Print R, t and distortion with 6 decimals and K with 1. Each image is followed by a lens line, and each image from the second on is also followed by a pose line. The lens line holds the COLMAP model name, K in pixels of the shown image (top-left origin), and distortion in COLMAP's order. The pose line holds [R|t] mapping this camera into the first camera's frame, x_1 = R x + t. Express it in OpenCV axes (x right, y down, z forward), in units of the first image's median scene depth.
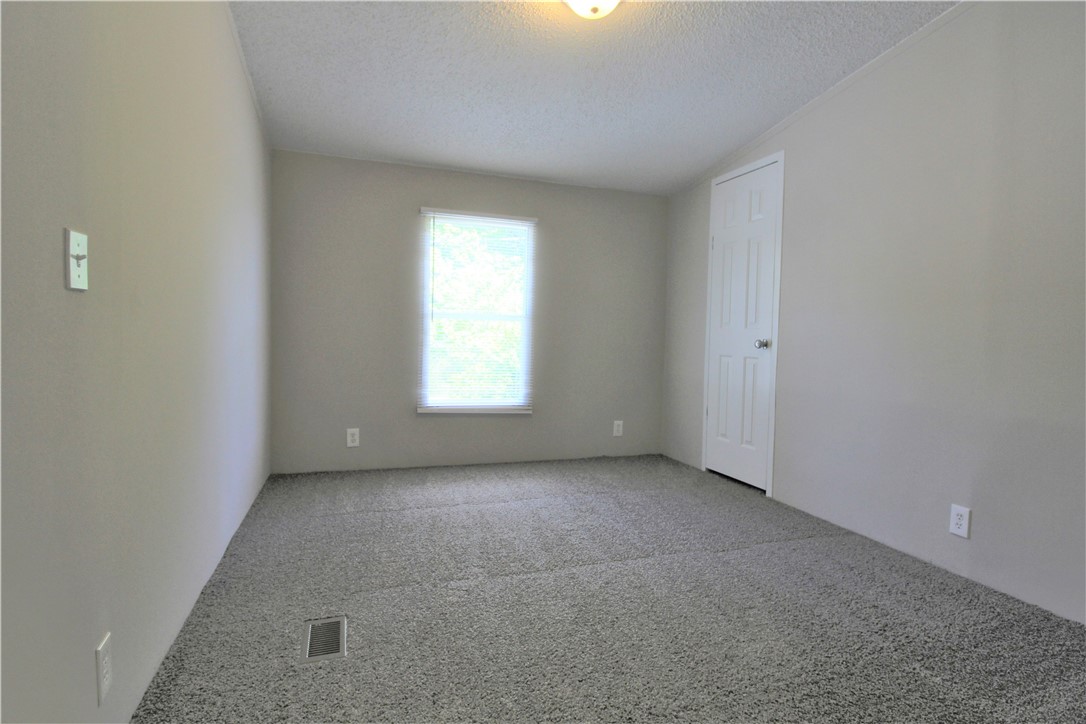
lens RADIAL K [[561.2, 0, 543.9], [0, 561.2, 359.9], [0, 0, 1]] dist [-0.004216, -0.009805]
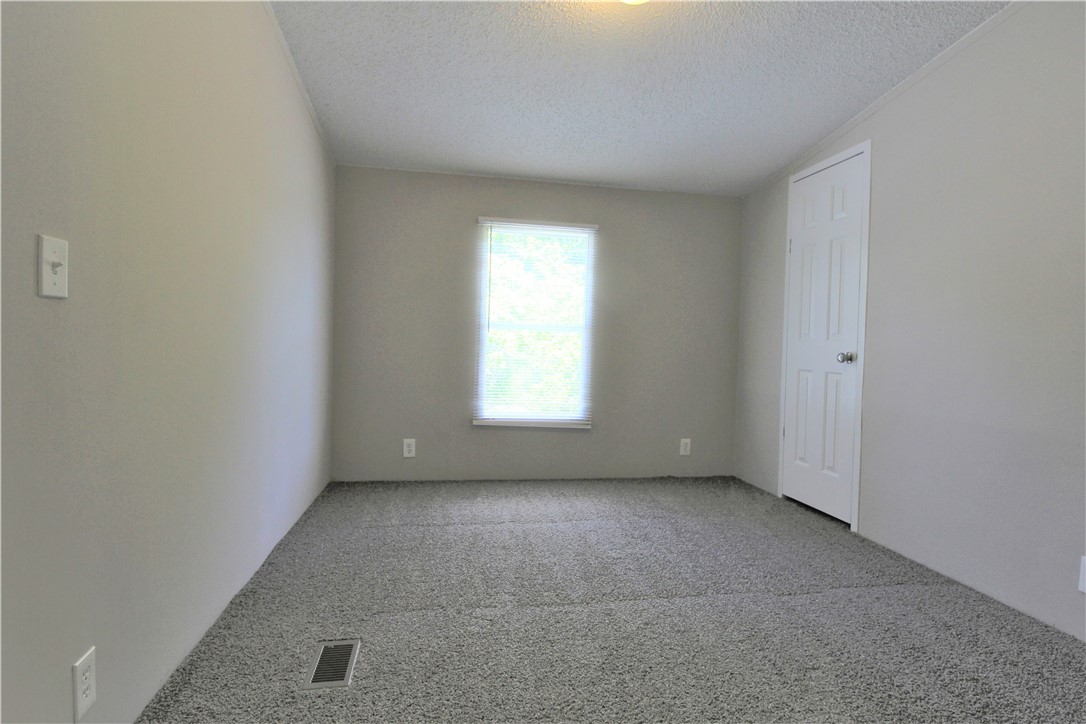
lens RADIAL K [[561.2, 0, 540.6], [0, 561.2, 357.9], [0, 0, 1]] dist [-0.004216, -0.009805]
pose [[0.987656, 0.007907, -0.156438, 0.062550], [-0.011672, 0.999663, -0.023166, -0.002326], [0.156202, 0.024706, 0.987416, 0.061825]]
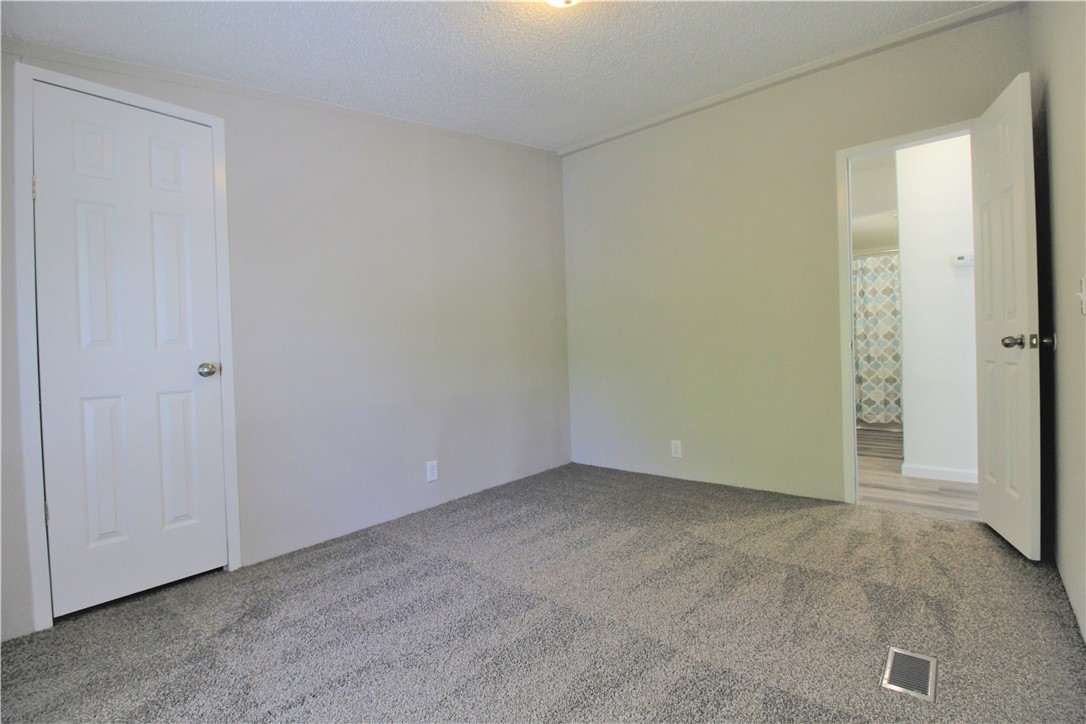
lens RADIAL K [[504.6, 0, 545.3], [0, 504.6, 354.0], [0, 0, 1]] dist [-0.004885, -0.009040]
pose [[-0.521893, -0.016786, 0.852846, -0.636712], [0.059926, 0.996615, 0.056287, -0.094863], [-0.850903, 0.080484, -0.519121, 1.578804]]
